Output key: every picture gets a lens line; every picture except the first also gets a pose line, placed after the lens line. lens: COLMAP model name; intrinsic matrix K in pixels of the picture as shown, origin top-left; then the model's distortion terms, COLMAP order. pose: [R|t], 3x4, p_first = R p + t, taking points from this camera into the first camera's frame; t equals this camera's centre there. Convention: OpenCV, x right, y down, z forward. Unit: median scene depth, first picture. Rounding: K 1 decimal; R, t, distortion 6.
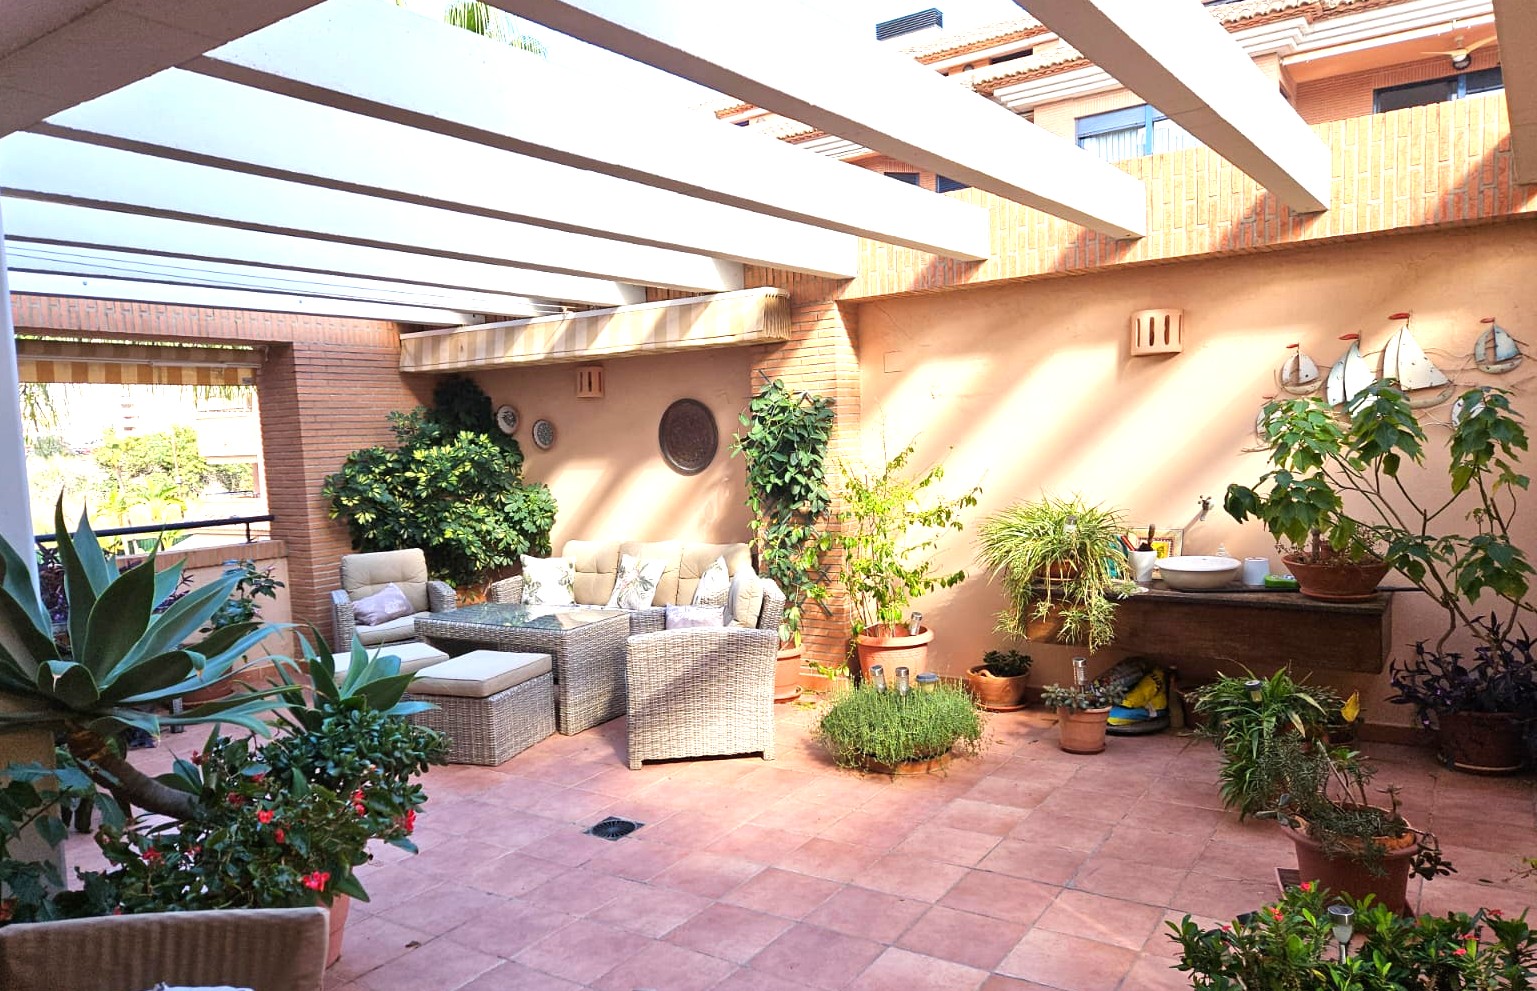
lens RADIAL K [[1073.6, 0, 758.1], [0, 1073.6, 530.4], [0, 0, 1]] dist [0.090036, -0.084668]
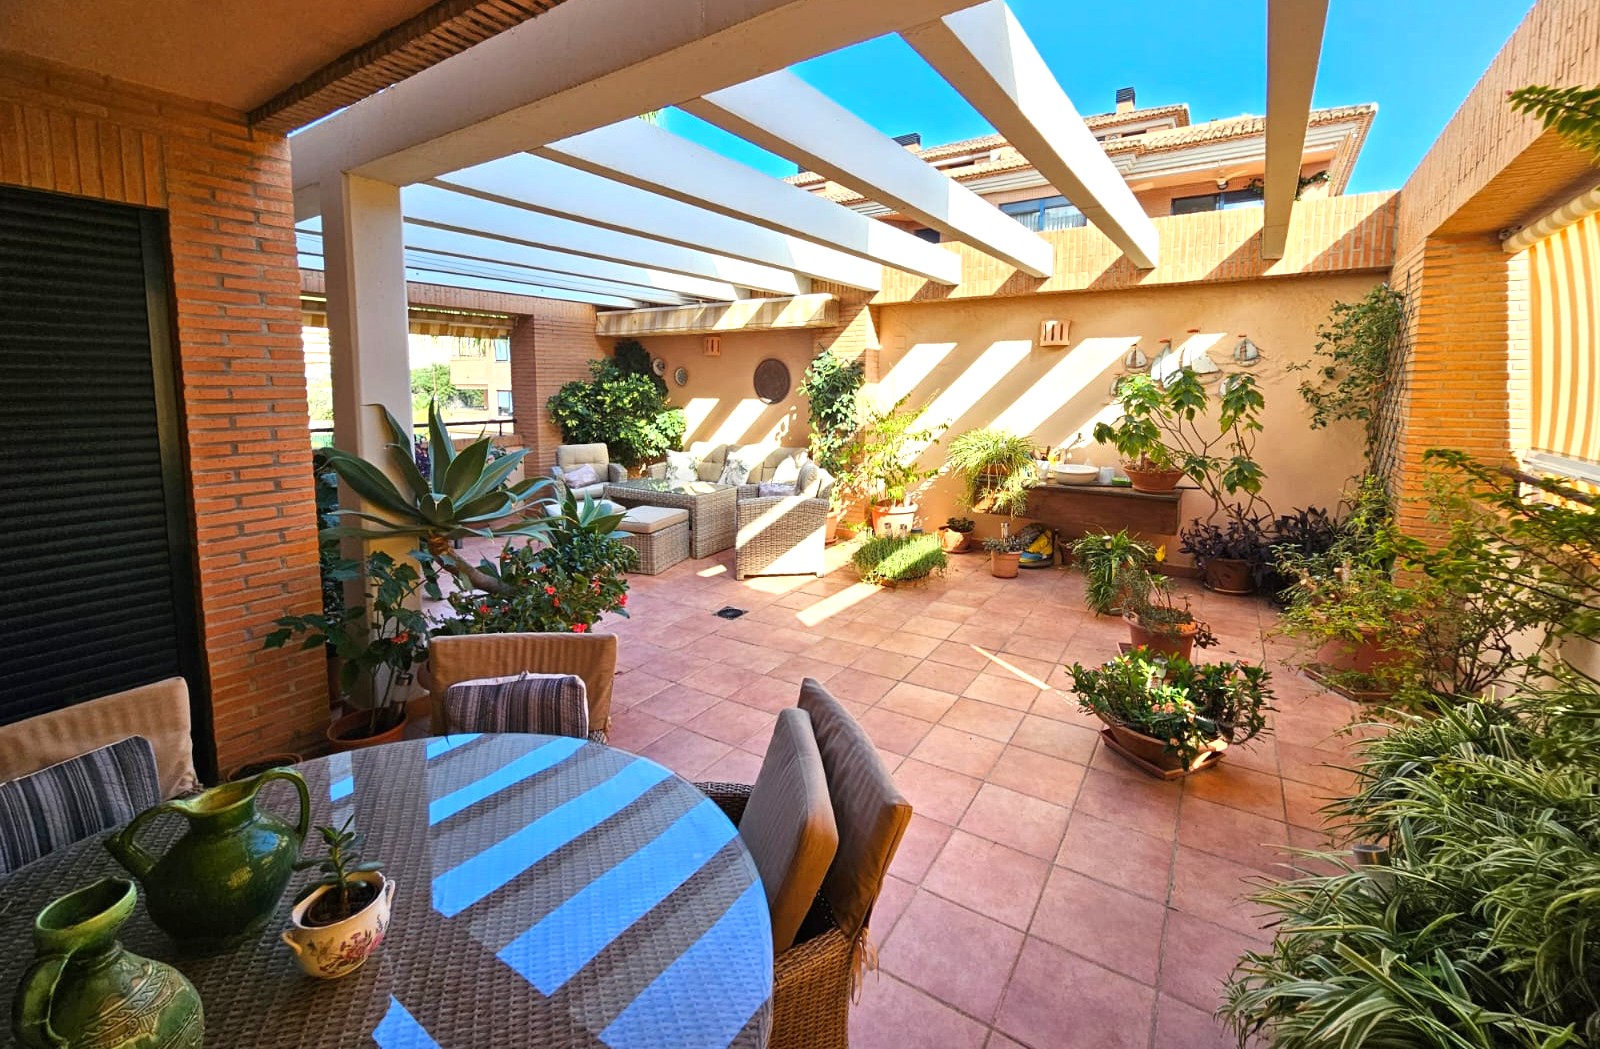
lens RADIAL K [[667.4, 0, 821.9], [0, 667.4, 441.0], [0, 0, 1]] dist [0.002163, 0.000589]
pose [[0.998218, 0.040180, 0.044109, -0.035468], [-0.039931, 0.999181, -0.006513, 0.008156], [-0.044334, 0.004741, 0.999006, -0.027219]]
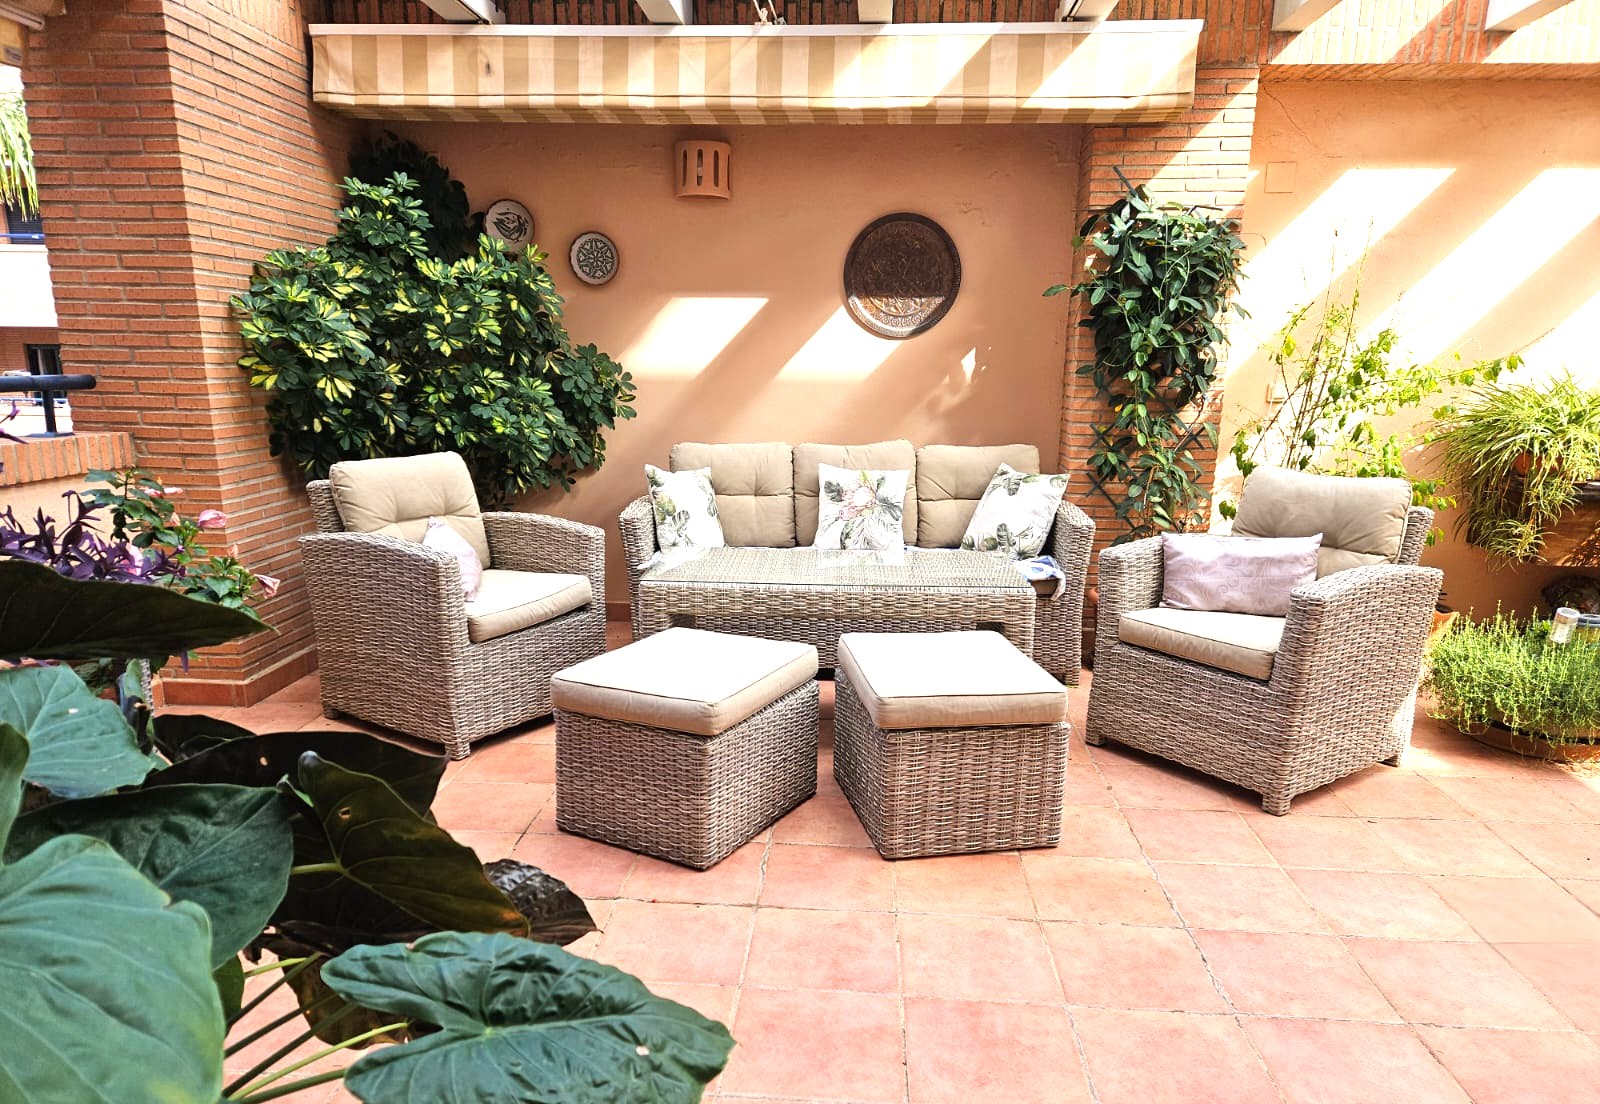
lens RADIAL K [[1072.1, 0, 801.1], [0, 1072.1, 614.0], [0, 0, 1]] dist [0.051506, -0.036591]
pose [[0.858814, -0.069131, 0.507601, -0.534199], [0.000330, 0.990927, 0.134397, 0.029524], [-0.512287, -0.115255, 0.851045, 0.549746]]
